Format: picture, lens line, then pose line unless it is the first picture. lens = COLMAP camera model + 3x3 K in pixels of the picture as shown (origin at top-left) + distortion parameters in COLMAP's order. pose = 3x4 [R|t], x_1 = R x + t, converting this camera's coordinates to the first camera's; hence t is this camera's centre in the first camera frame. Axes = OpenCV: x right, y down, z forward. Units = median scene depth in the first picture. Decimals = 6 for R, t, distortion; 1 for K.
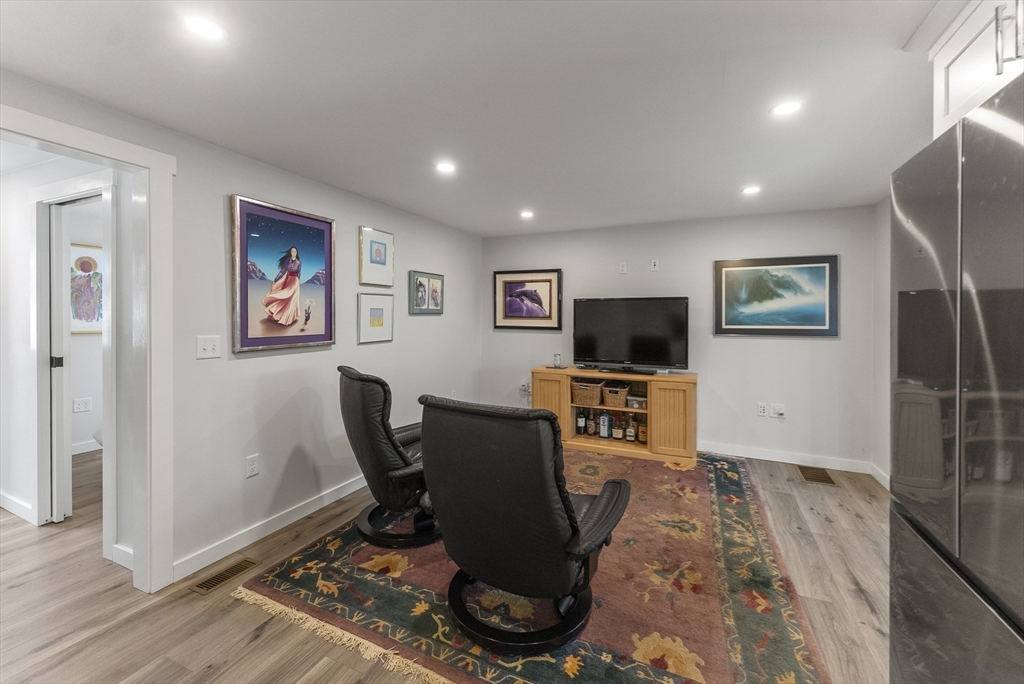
lens RADIAL K [[419.4, 0, 512.2], [0, 419.4, 317.8], [0, 0, 1]] dist [0.001038, 0.000086]
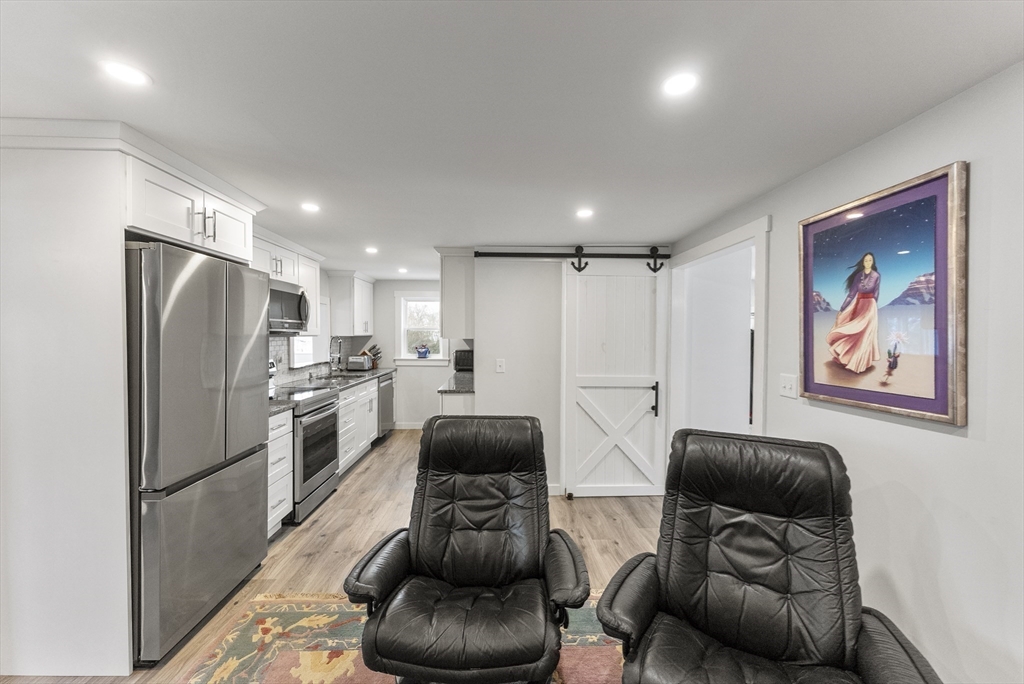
lens RADIAL K [[410.3, 0, 510.0], [0, 410.3, 342.2], [0, 0, 1]] dist [-0.000504, 0.000007]
pose [[-0.892953, -0.004425, -0.450129, 0.201117], [-0.012162, 0.999824, 0.014299, -0.026183], [0.449986, 0.018243, -0.892849, 1.026692]]
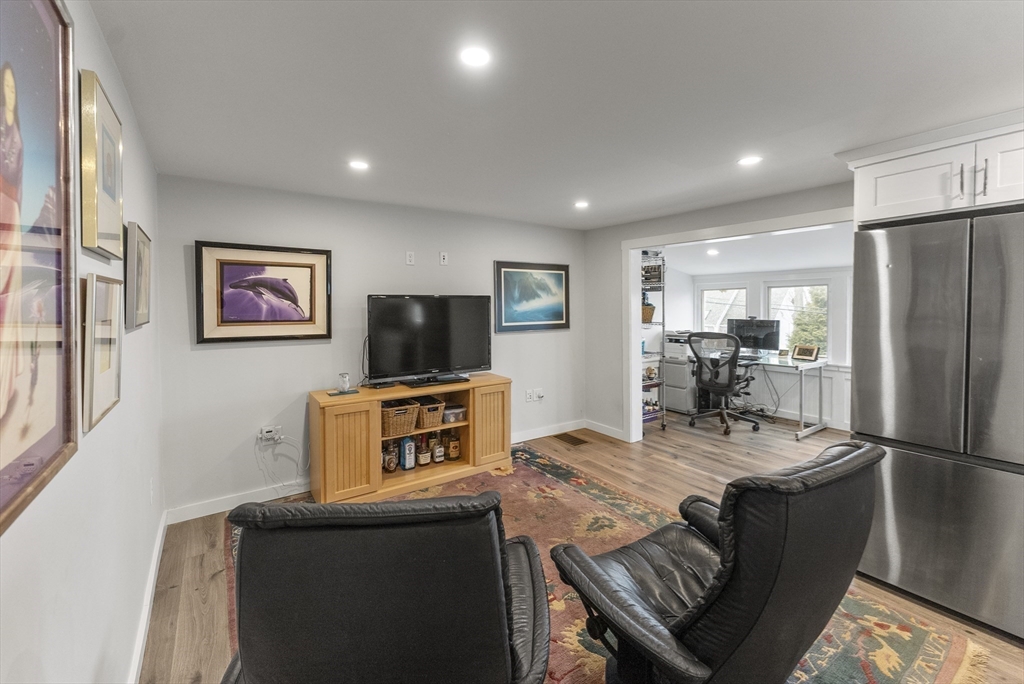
lens RADIAL K [[422.8, 0, 511.1], [0, 422.8, 311.0], [0, 0, 1]] dist [0.000291, 0.000090]
pose [[0.505516, -0.017741, 0.862635, -0.452250], [0.010196, 0.999842, 0.014588, -0.030888], [-0.862757, 0.001421, 0.505617, 0.512934]]
